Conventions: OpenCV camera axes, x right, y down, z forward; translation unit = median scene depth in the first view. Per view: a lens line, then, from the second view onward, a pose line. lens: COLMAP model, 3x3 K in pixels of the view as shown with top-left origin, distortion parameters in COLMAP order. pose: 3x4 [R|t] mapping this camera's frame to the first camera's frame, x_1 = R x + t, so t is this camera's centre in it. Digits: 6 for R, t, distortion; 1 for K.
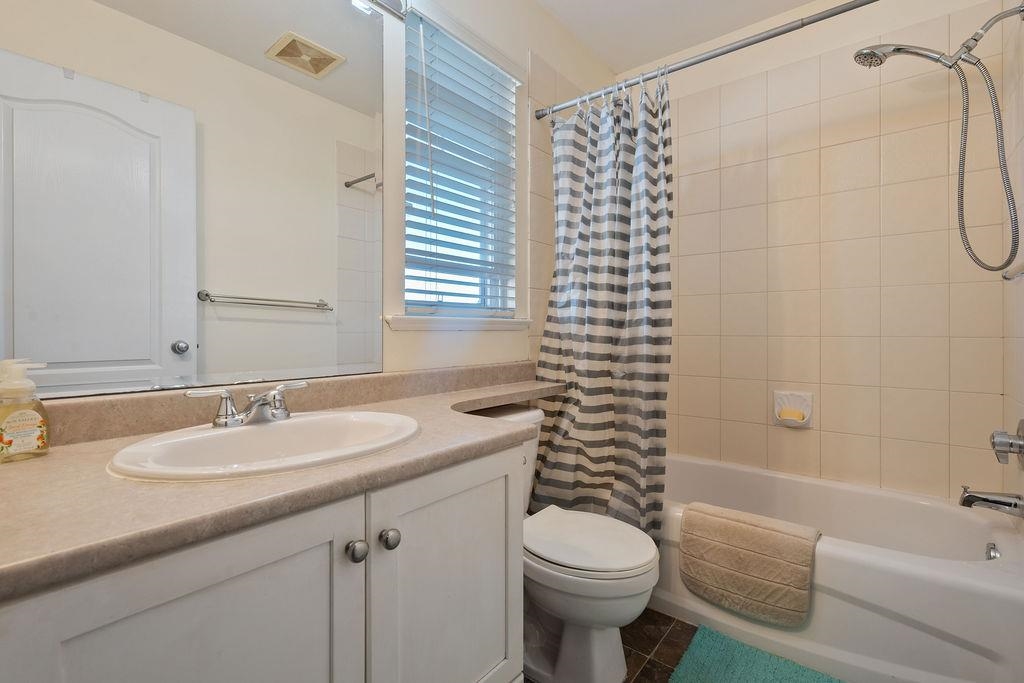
lens RADIAL K [[463.8, 0, 511.1], [0, 463.8, 337.1], [0, 0, 1]] dist [-0.003731, 0.003392]
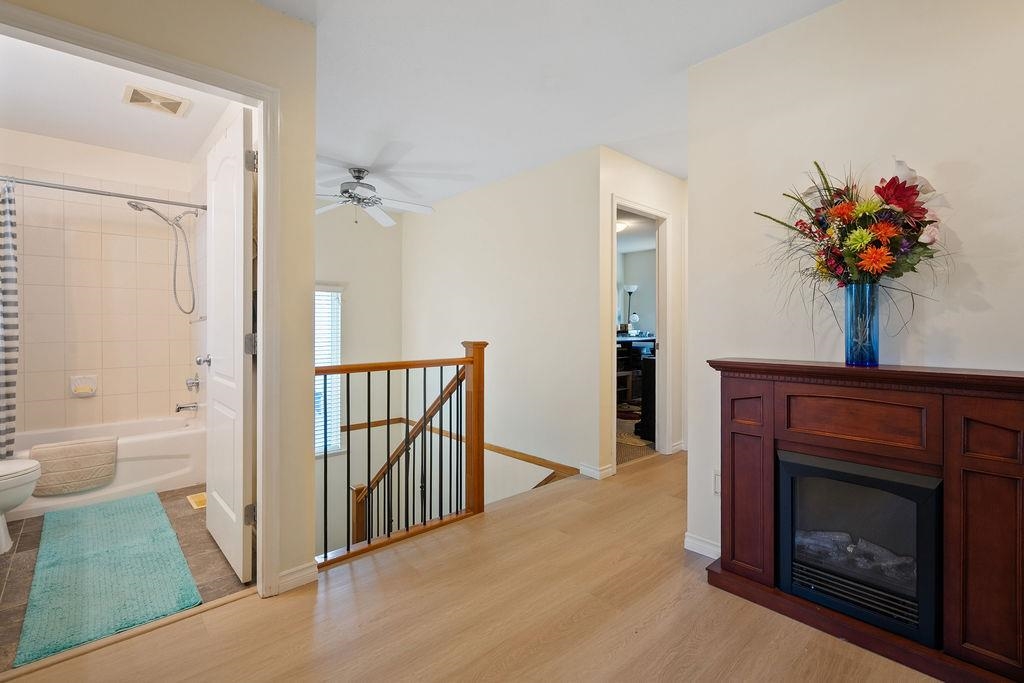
lens RADIAL K [[463.8, 0, 511.1], [0, 463.8, 330.4], [0, 0, 1]] dist [-0.003731, 0.003392]
pose [[0.156104, -0.006780, 0.987717, -0.987838], [-0.000689, 0.999975, 0.006973, -0.069812], [-0.987740, -0.001769, 0.156096, -0.956543]]
